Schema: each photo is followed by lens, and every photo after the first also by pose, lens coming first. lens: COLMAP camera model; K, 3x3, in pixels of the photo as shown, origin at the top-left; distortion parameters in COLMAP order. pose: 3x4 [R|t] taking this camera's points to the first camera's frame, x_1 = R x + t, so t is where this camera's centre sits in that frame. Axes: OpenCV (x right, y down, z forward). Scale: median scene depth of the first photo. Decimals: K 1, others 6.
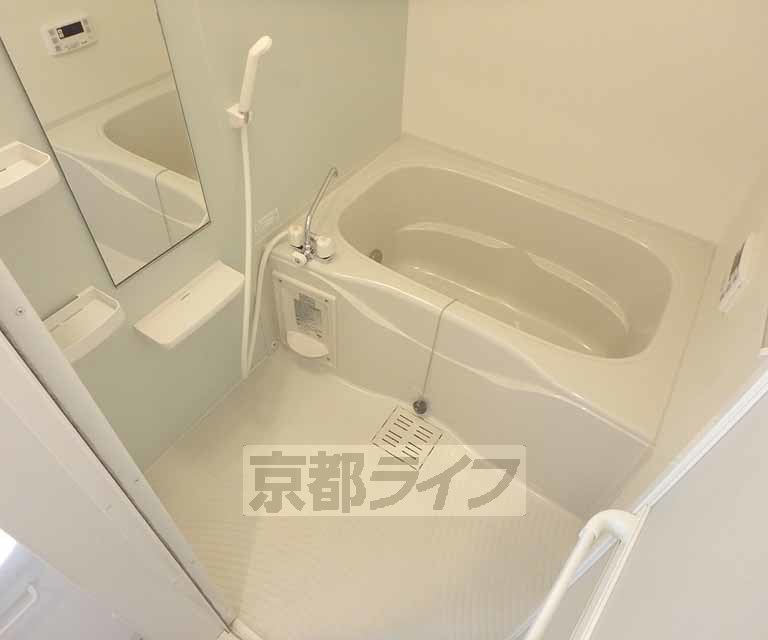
lens RADIAL K [[500.5, 0, 384.0], [0, 500.5, 320.0], [0, 0, 1]] dist [0.000766, 0.000638]
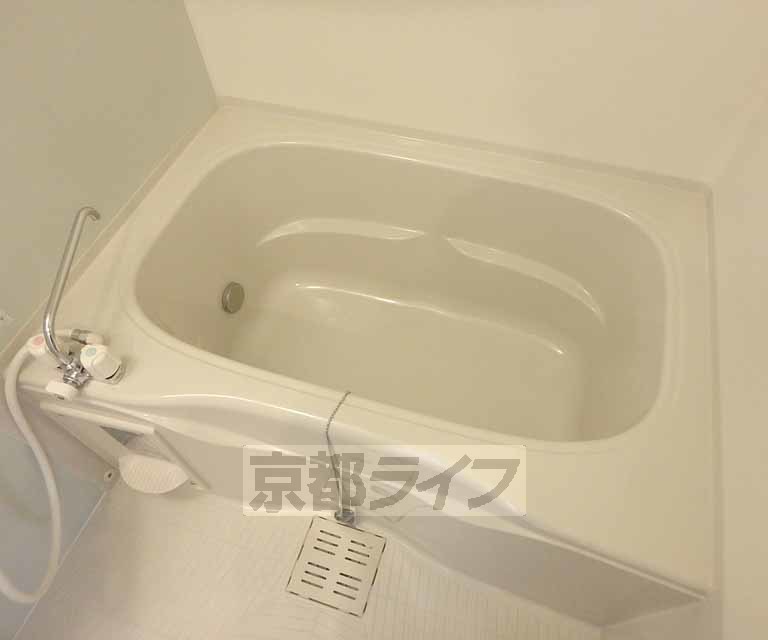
lens RADIAL K [[500.5, 0, 384.0], [0, 500.5, 320.0], [0, 0, 1]] dist [0.000766, 0.000638]
pose [[0.964006, -0.252522, 0.083217, 0.134843], [0.237443, 0.958480, 0.157913, -0.176951], [-0.119638, -0.132469, 0.983940, 0.360251]]
